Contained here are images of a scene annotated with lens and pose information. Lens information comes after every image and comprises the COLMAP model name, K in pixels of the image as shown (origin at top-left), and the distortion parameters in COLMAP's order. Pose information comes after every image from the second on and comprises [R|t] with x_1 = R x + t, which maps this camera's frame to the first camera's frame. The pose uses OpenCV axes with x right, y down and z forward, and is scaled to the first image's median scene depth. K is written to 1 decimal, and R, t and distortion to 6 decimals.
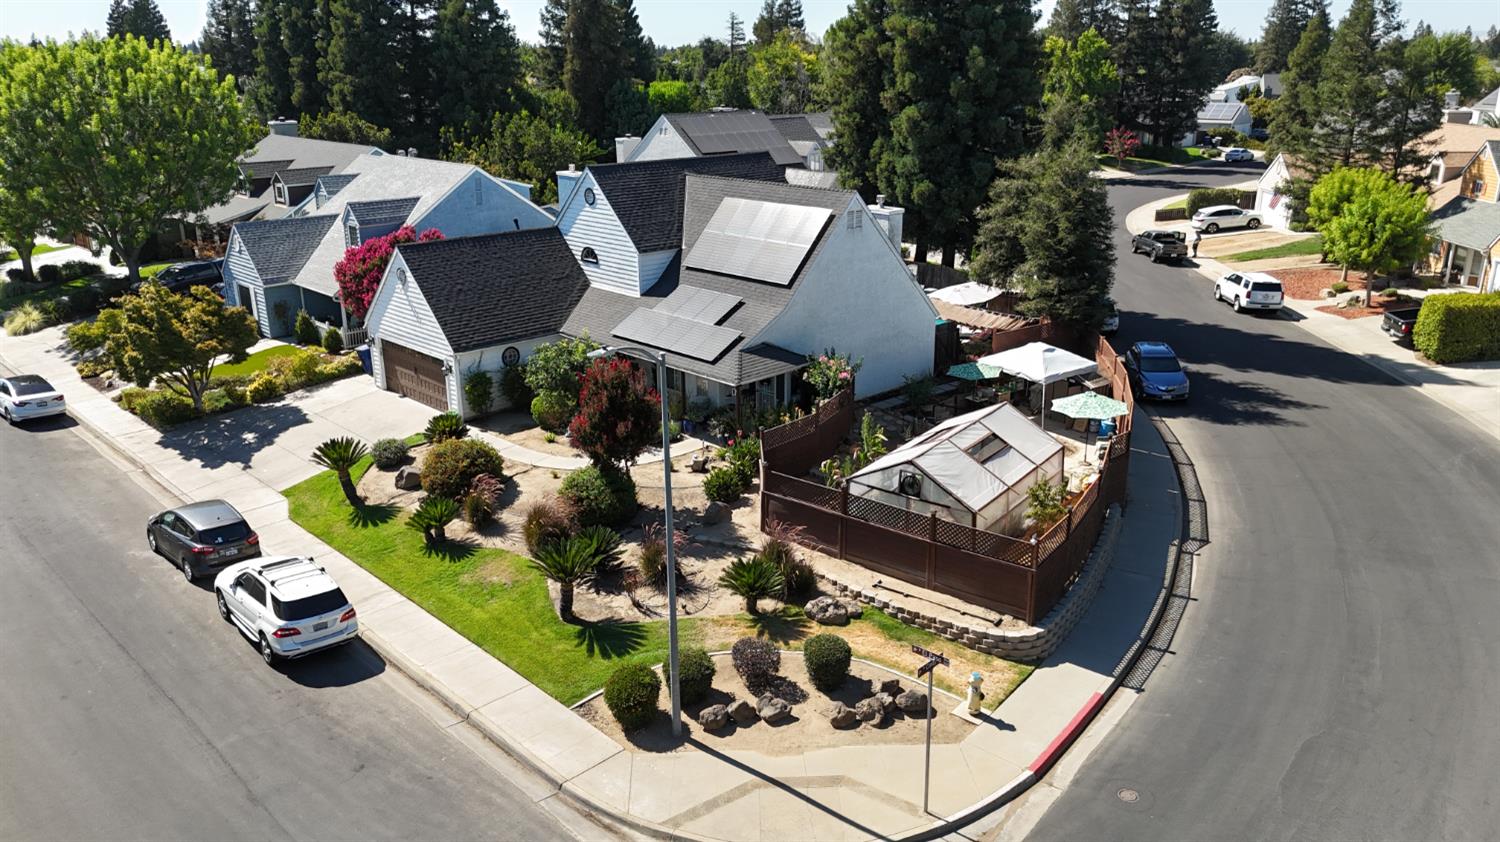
lens RADIAL K [[1108.3, 0, 752.0], [0, 1108.3, 418.6], [0, 0, 1]] dist [0.059237, -0.049820]
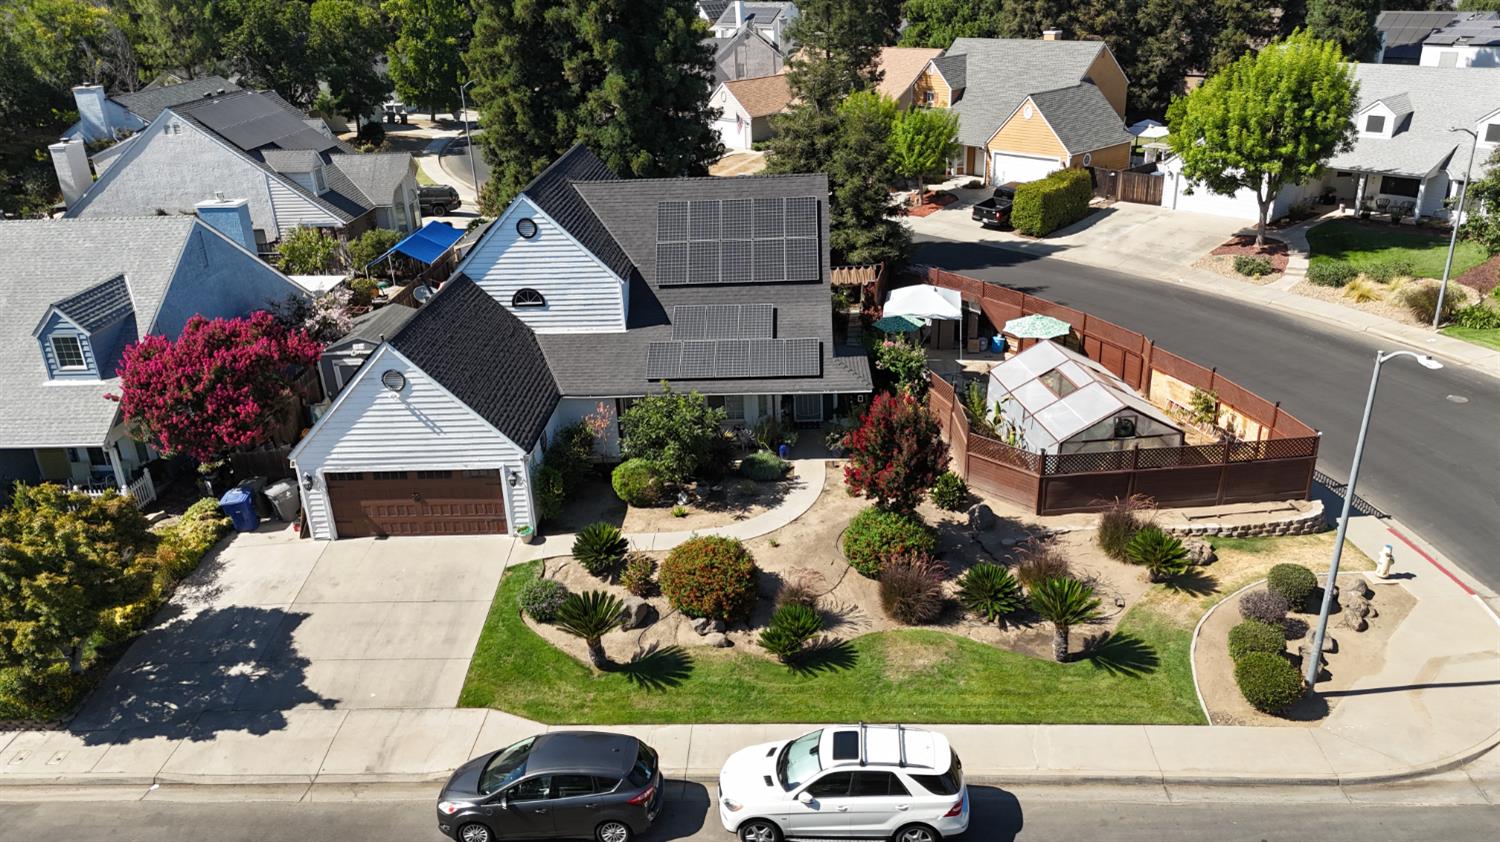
lens RADIAL K [[1108.3, 0, 752.5], [0, 1108.3, 411.3], [0, 0, 1]] dist [0.059237, -0.049820]
pose [[0.728967, -0.284241, 0.622748, -0.676637], [0.248436, 0.957545, 0.146242, -0.174821], [-0.637877, 0.048108, 0.768634, 0.314395]]
